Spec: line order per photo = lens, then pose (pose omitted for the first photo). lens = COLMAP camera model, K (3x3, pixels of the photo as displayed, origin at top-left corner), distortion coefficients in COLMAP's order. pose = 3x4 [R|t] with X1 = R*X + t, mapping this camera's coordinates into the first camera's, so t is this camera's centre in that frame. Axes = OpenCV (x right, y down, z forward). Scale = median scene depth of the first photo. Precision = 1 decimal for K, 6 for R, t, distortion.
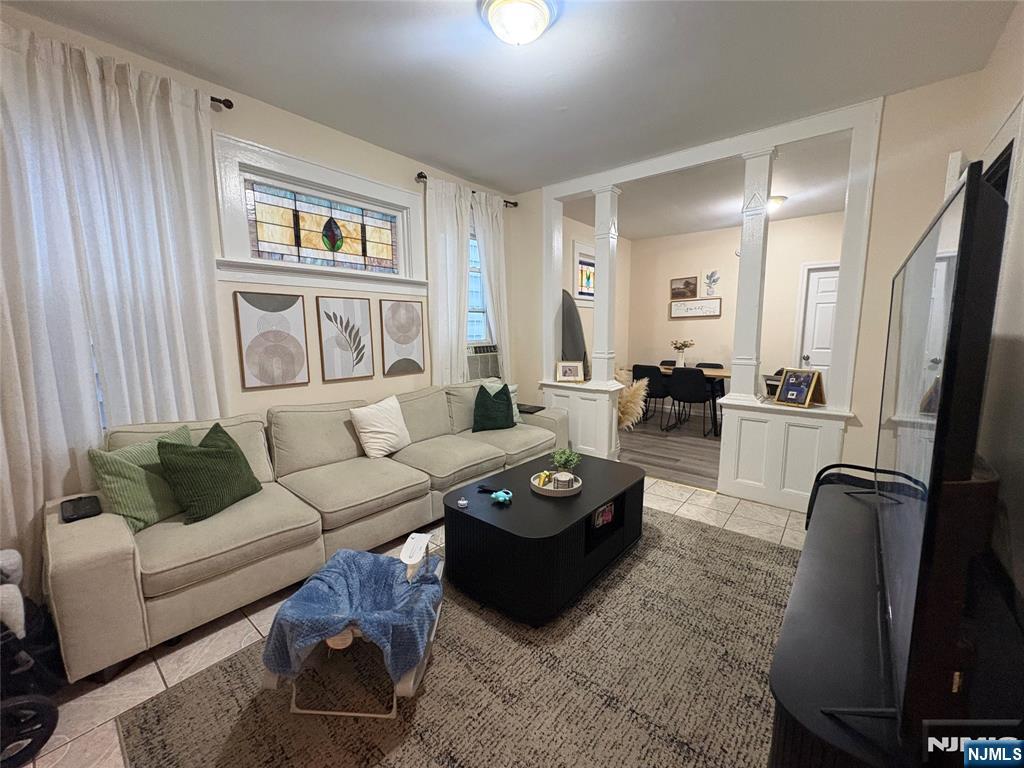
lens RADIAL K [[408.8, 0, 512.2], [0, 408.8, 385.0], [0, 0, 1]] dist [-0.003453, 0.000010]
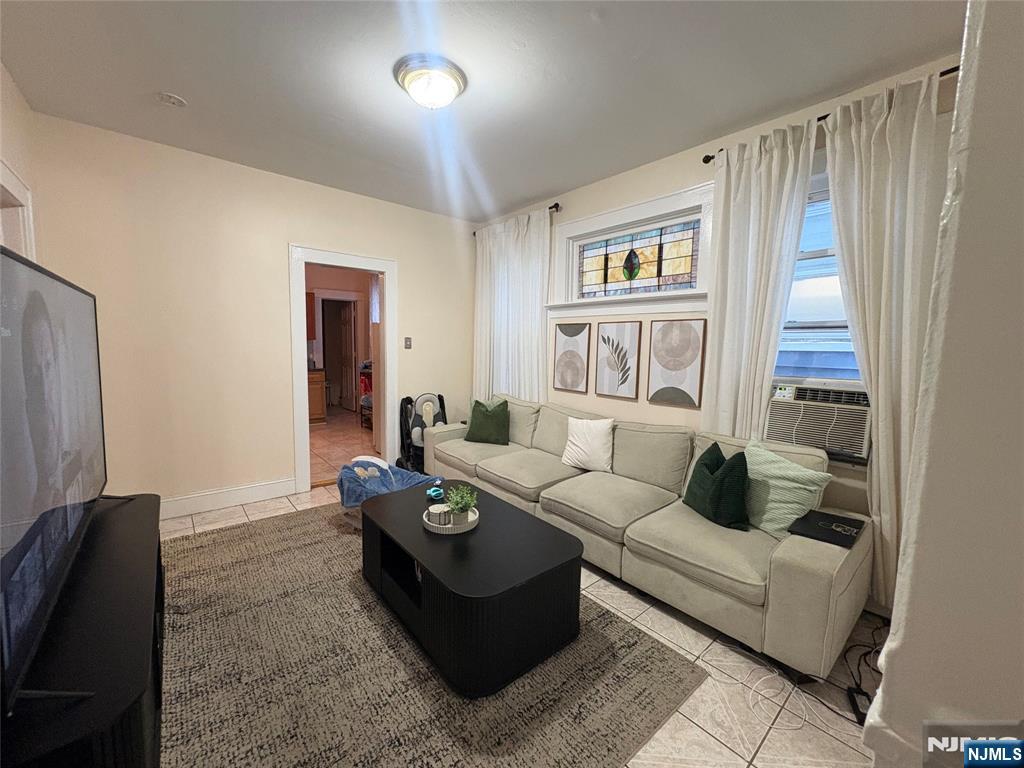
lens RADIAL K [[408.8, 0, 512.1], [0, 408.8, 384.2], [0, 0, 1]] dist [-0.003453, 0.000010]
pose [[-0.175390, 0.095235, -0.979882, 0.693110], [-0.154761, 0.980269, 0.122974, -0.136471], [0.972259, 0.173216, -0.157191, 0.889646]]
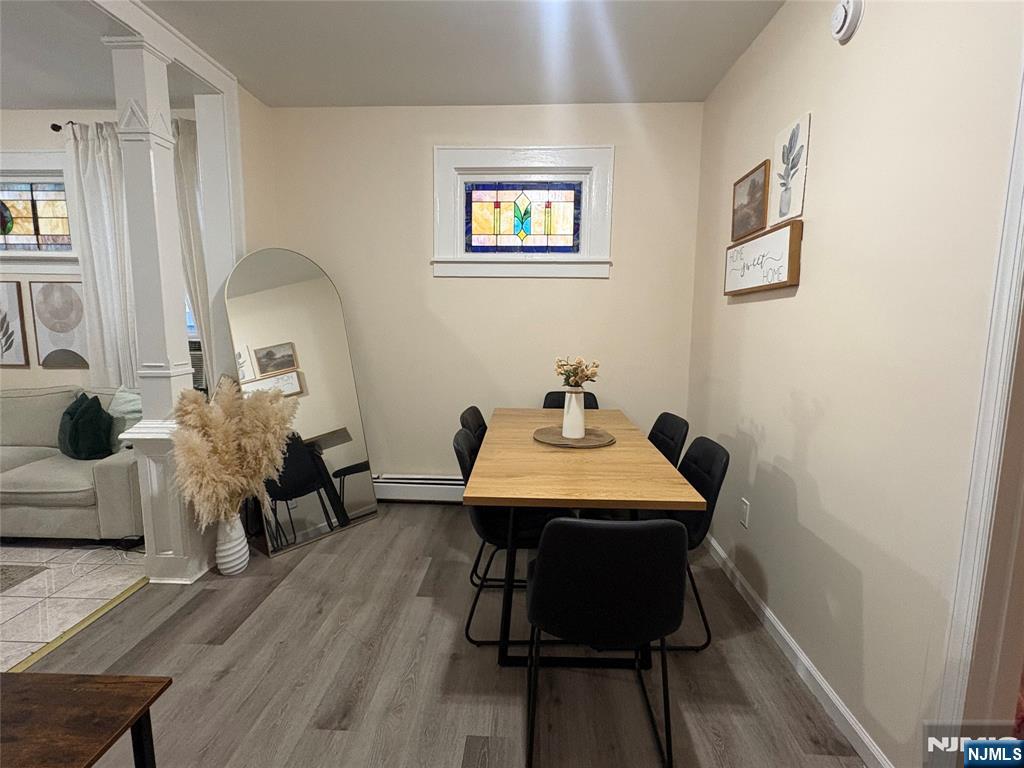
lens RADIAL K [[509.4, 0, 511.8], [0, 509.4, 384.9], [0, 0, 1]] dist [-0.002267, -0.000116]
pose [[0.606561, 0.120487, -0.785854, 1.269776], [-0.121599, 0.990879, 0.058065, -0.183974], [0.785683, 0.060339, 0.615680, 1.197491]]
